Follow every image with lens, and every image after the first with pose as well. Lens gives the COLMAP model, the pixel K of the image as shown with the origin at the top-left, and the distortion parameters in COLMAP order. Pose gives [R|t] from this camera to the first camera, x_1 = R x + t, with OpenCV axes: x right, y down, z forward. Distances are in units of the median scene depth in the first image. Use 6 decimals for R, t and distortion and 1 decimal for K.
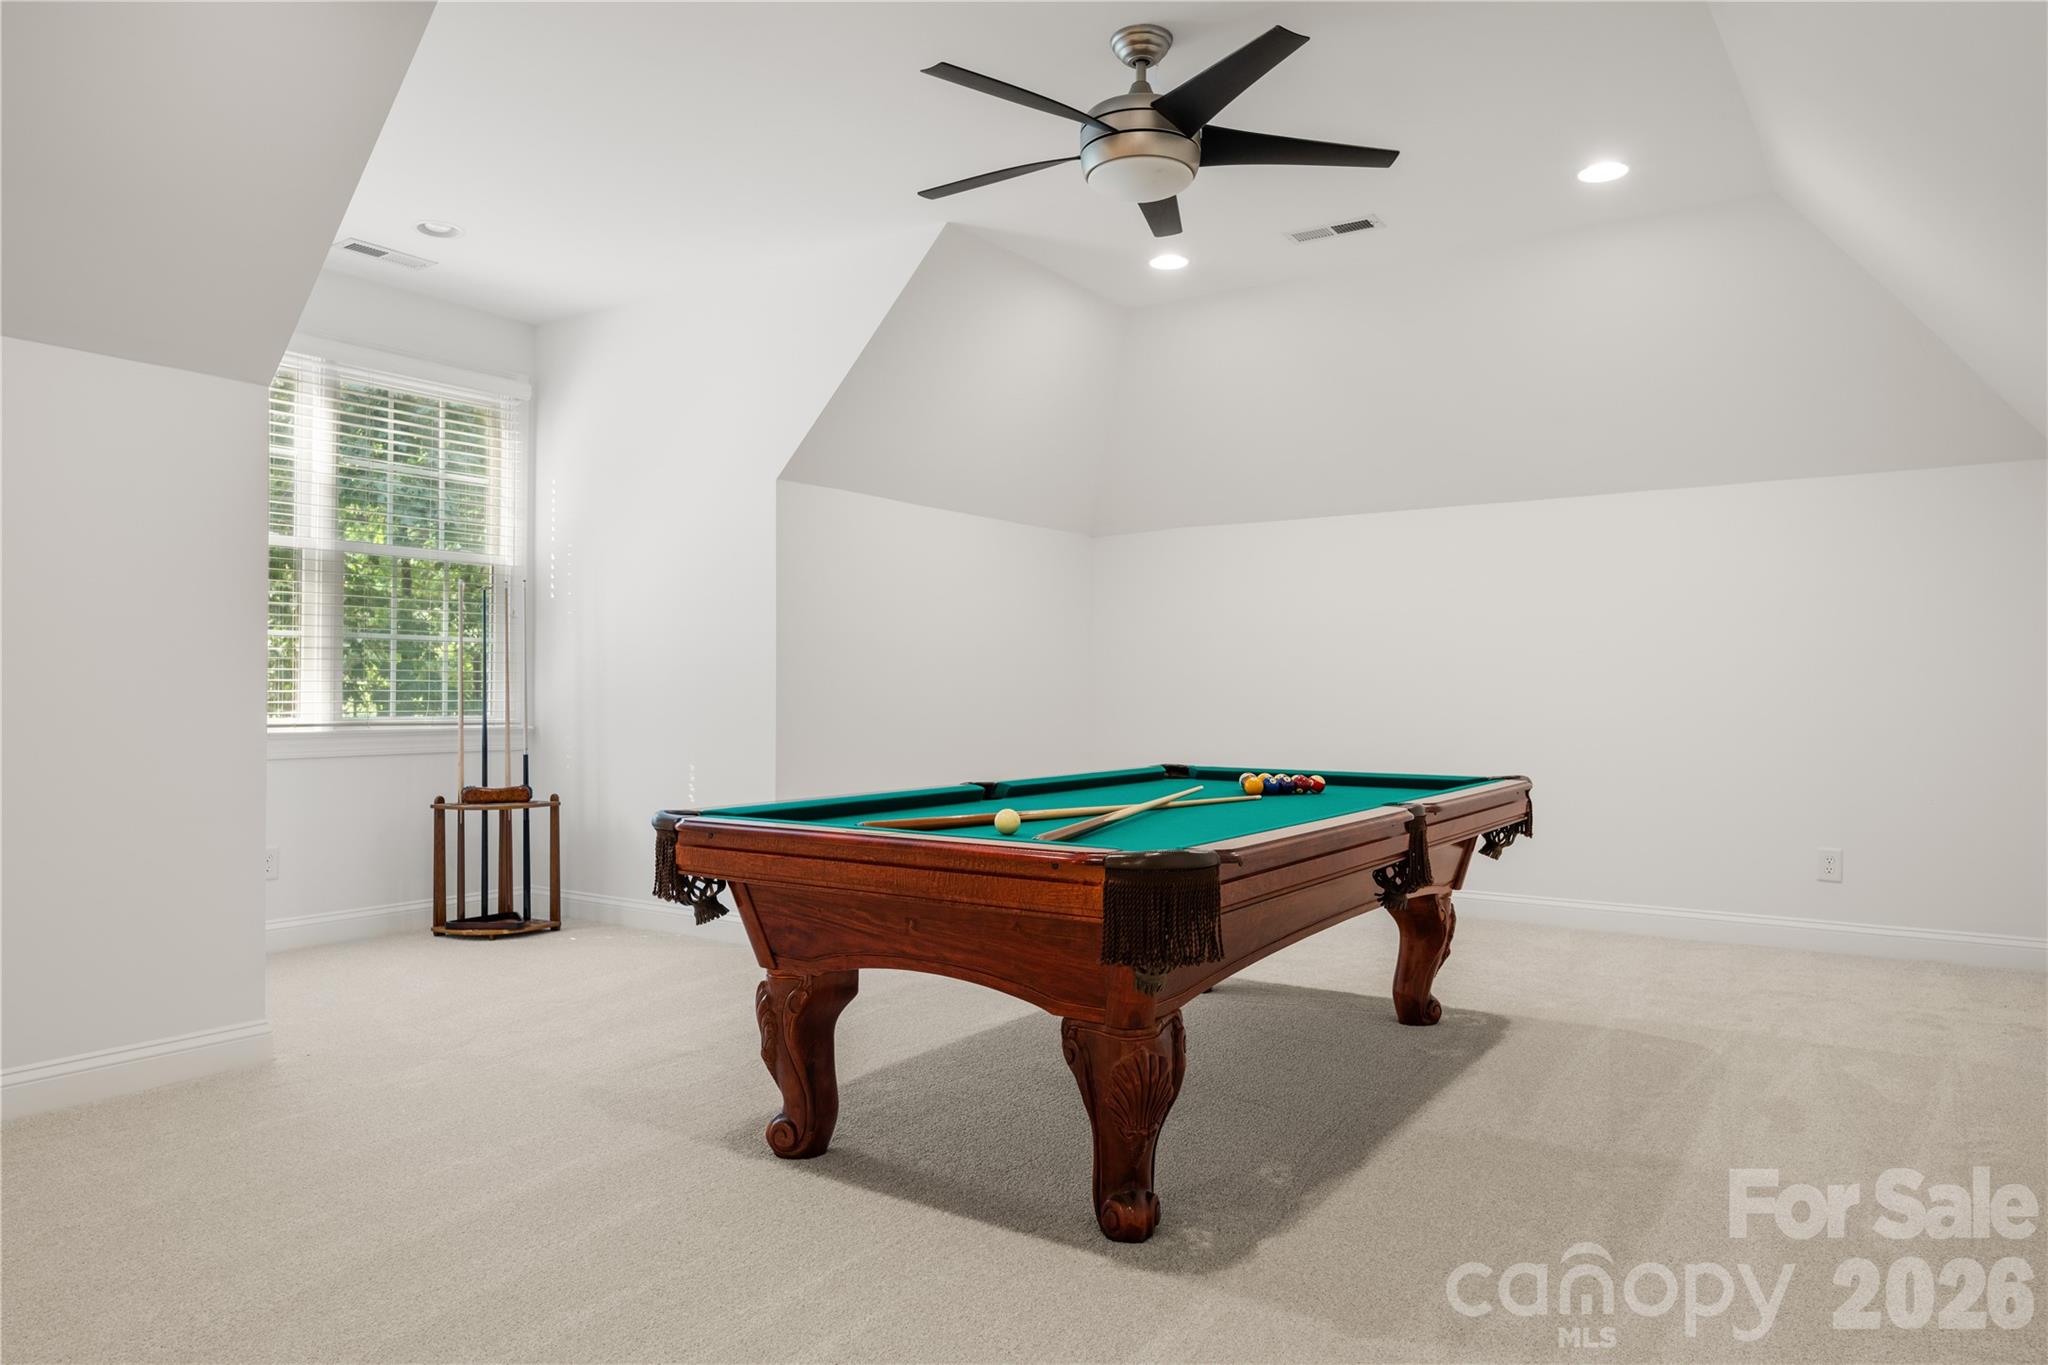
lens RADIAL K [[1272.9, 0, 1024.5], [0, 1272.9, 699.8], [0, 0, 1]] dist [0.037257, -0.001070]
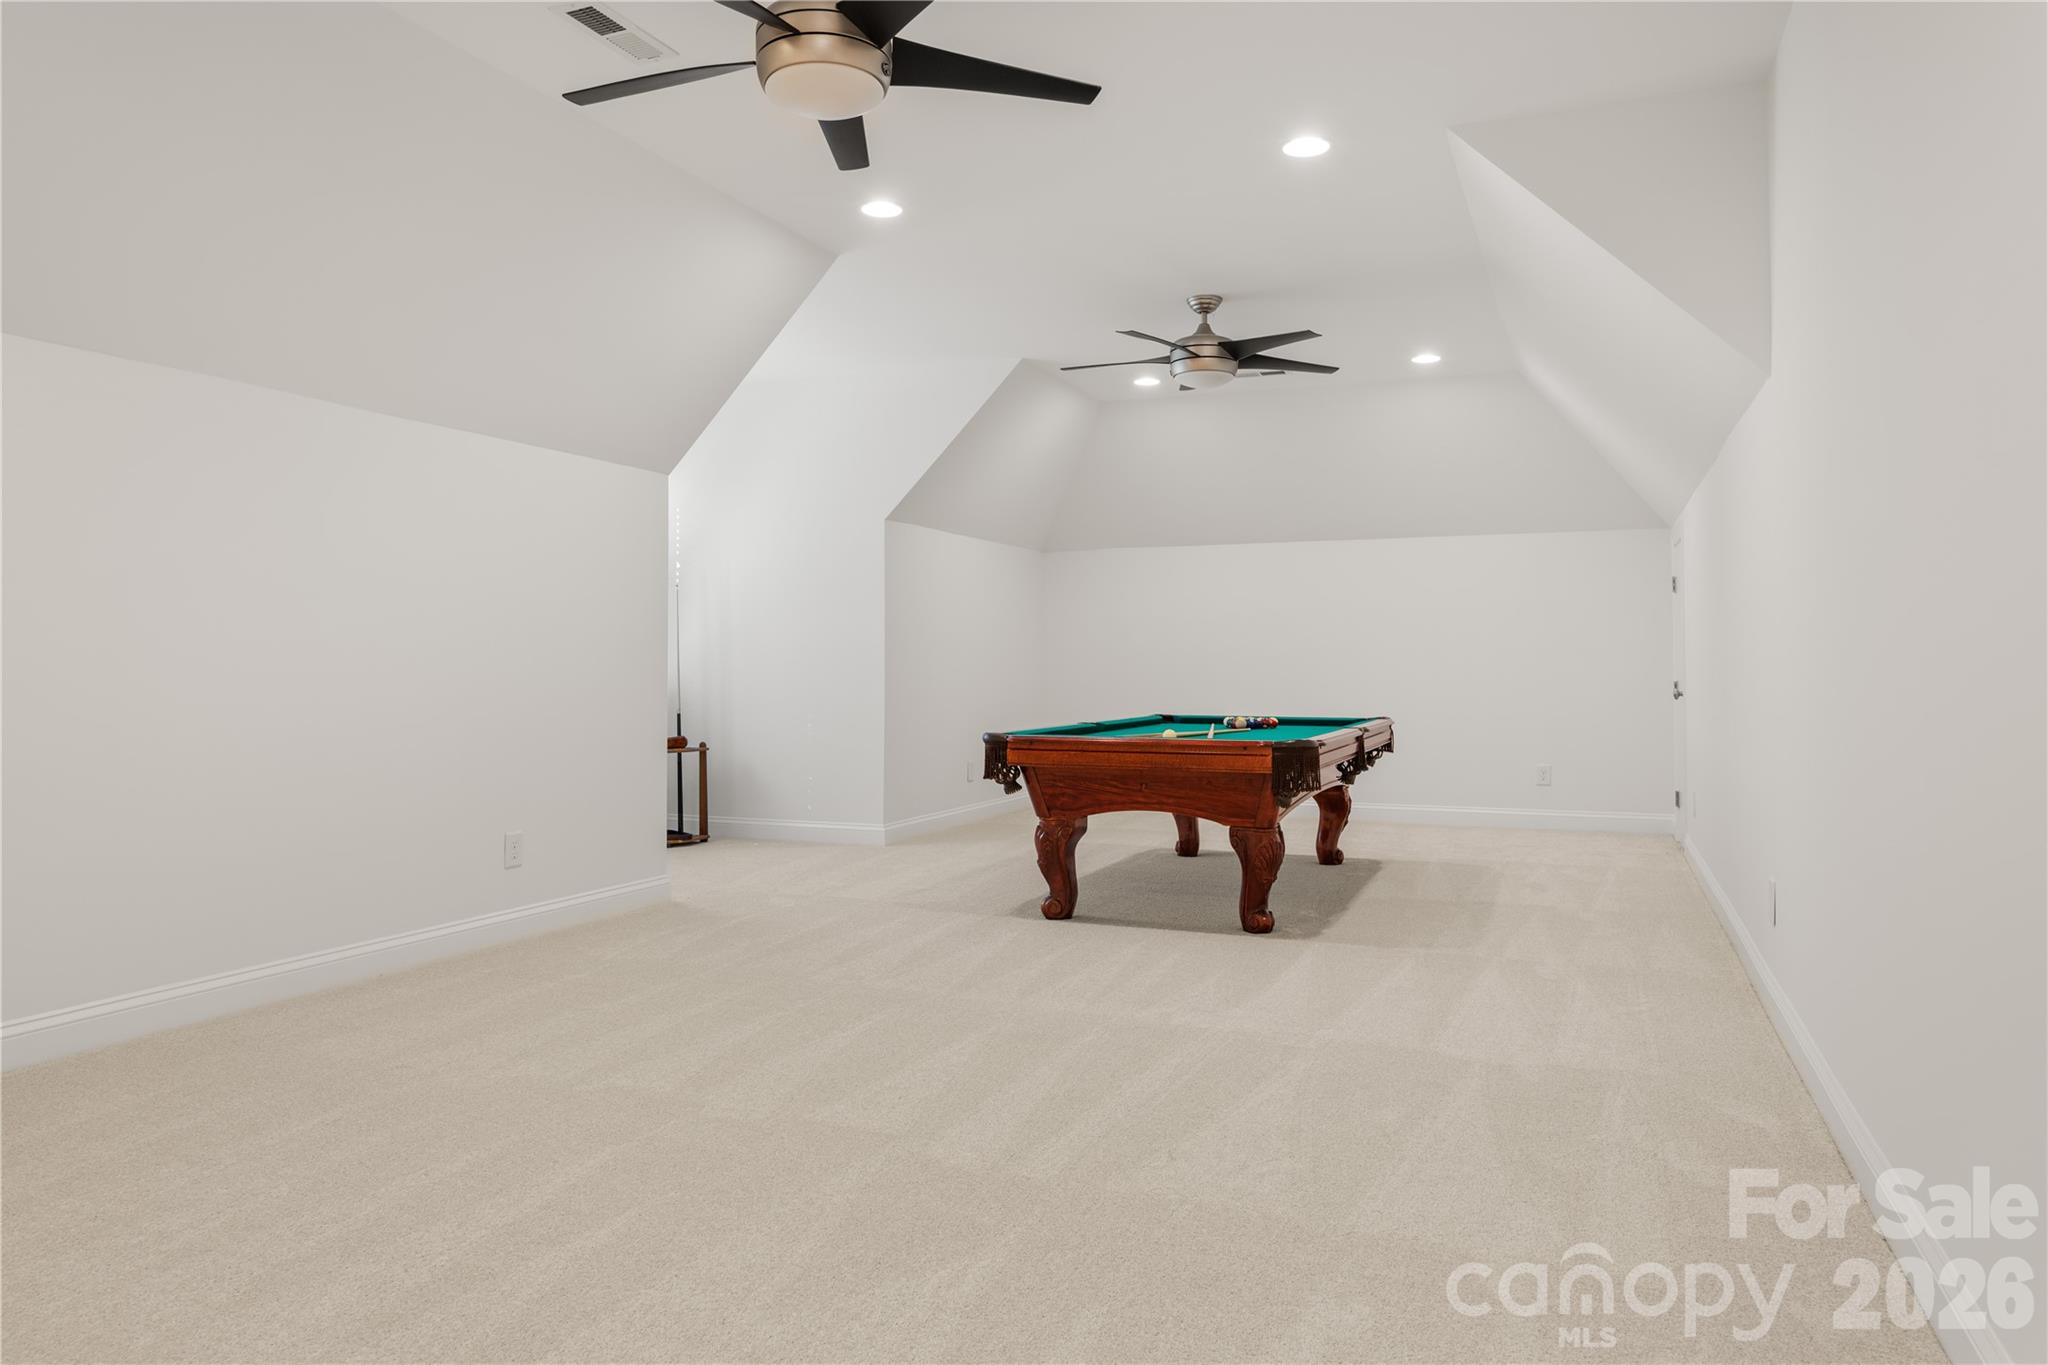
lens RADIAL K [[1339.8, 0, 1025.8], [0, 1339.8, 662.9], [0, 0, 1]] dist [0.088621, 0.001661]
pose [[0.976414, 0.000862, 0.215906, -0.620320], [0.000732, 0.999973, -0.007304, 0.001042], [-0.215906, 0.007290, 0.976387, -0.855058]]
